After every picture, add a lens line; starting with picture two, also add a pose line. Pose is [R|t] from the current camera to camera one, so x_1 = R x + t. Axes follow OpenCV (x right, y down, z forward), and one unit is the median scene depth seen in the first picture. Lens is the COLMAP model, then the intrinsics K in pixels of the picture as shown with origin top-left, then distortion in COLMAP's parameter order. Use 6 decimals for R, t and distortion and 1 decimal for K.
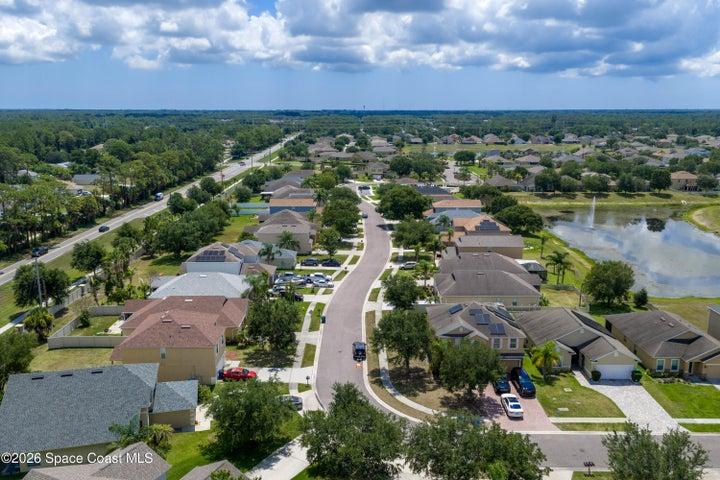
lens RADIAL K [[596.2, 0, 360.0], [0, 596.2, 240.0], [0, 0, 1]] dist [0.026679, 0.002568]
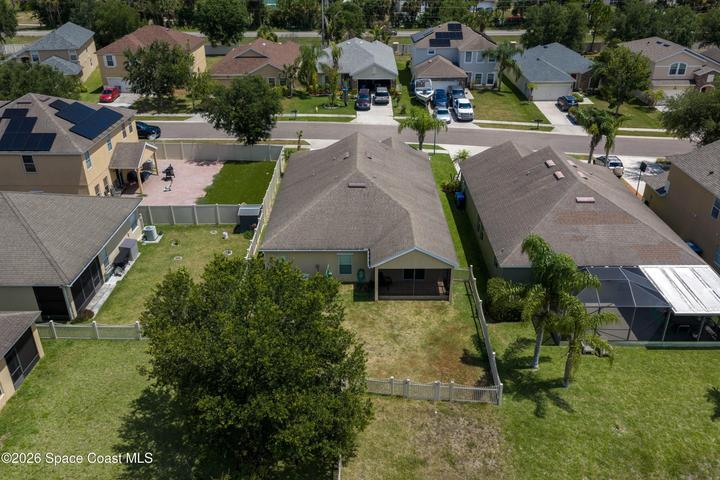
lens RADIAL K [[606.9, 0, 360.0], [0, 606.9, 240.0], [0, 0, 1]] dist [0.027270, -0.001002]
pose [[-0.013209, 0.451290, -0.892280, 0.617311], [-0.208350, 0.871529, 0.443879, -0.079916], [0.977965, 0.191770, 0.082514, 1.025642]]
